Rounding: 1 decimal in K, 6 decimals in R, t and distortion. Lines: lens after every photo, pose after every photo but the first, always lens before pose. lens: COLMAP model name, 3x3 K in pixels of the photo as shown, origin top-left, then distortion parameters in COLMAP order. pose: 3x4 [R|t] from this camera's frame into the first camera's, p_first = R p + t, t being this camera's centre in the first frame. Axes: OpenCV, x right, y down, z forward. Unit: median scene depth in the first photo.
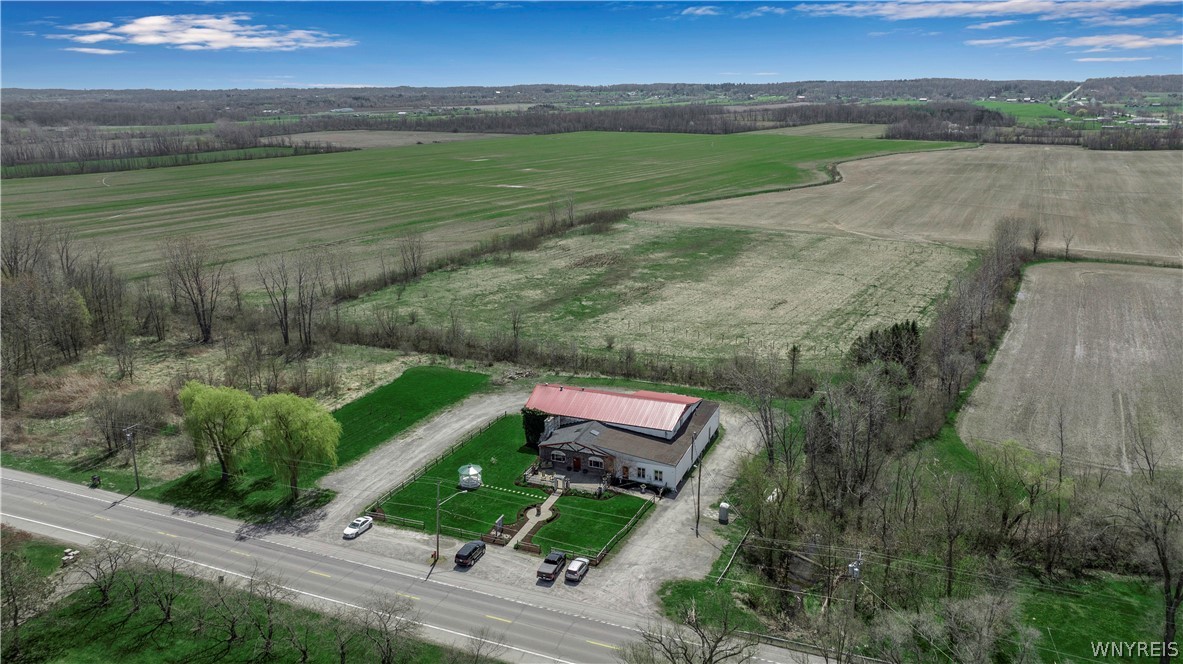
lens RADIAL K [[832.6, 0, 593.5], [0, 832.6, 331.3], [0, 0, 1]] dist [-0.022638, -0.000664]
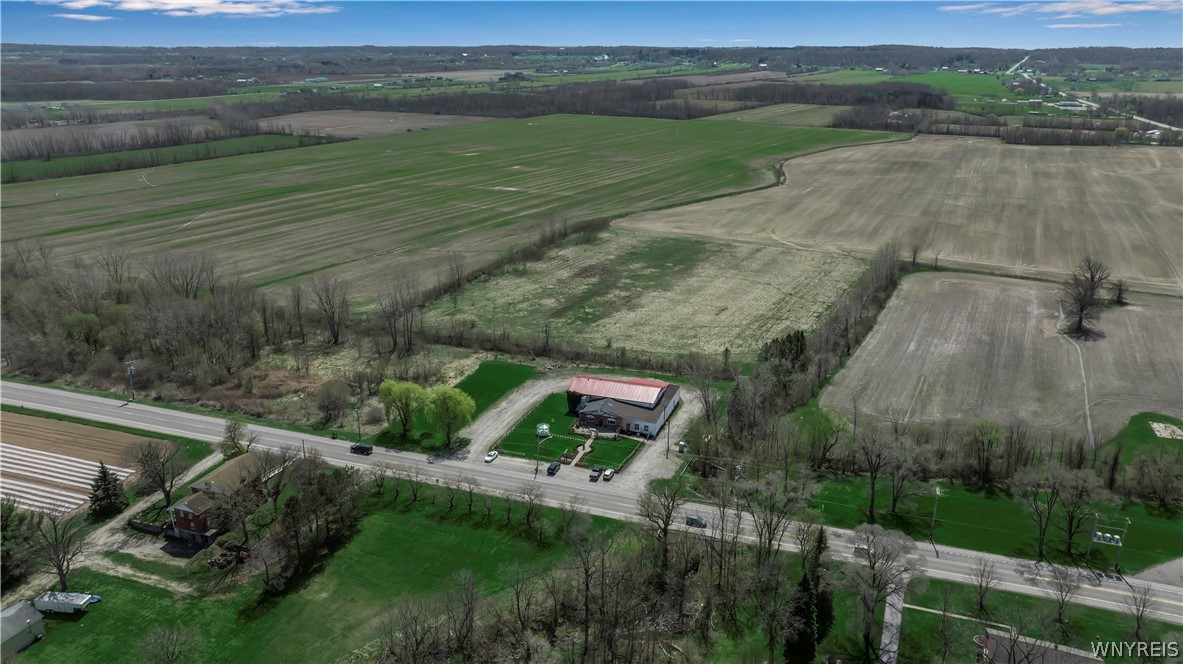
lens RADIAL K [[832.6, 0, 593.5], [0, 832.6, 331.3], [0, 0, 1]] dist [-0.022638, -0.000664]
pose [[0.999118, -0.006605, 0.041476, -0.069446], [0.004487, 0.998691, 0.050952, -0.082285], [-0.041758, -0.050721, 0.997840, -0.501442]]
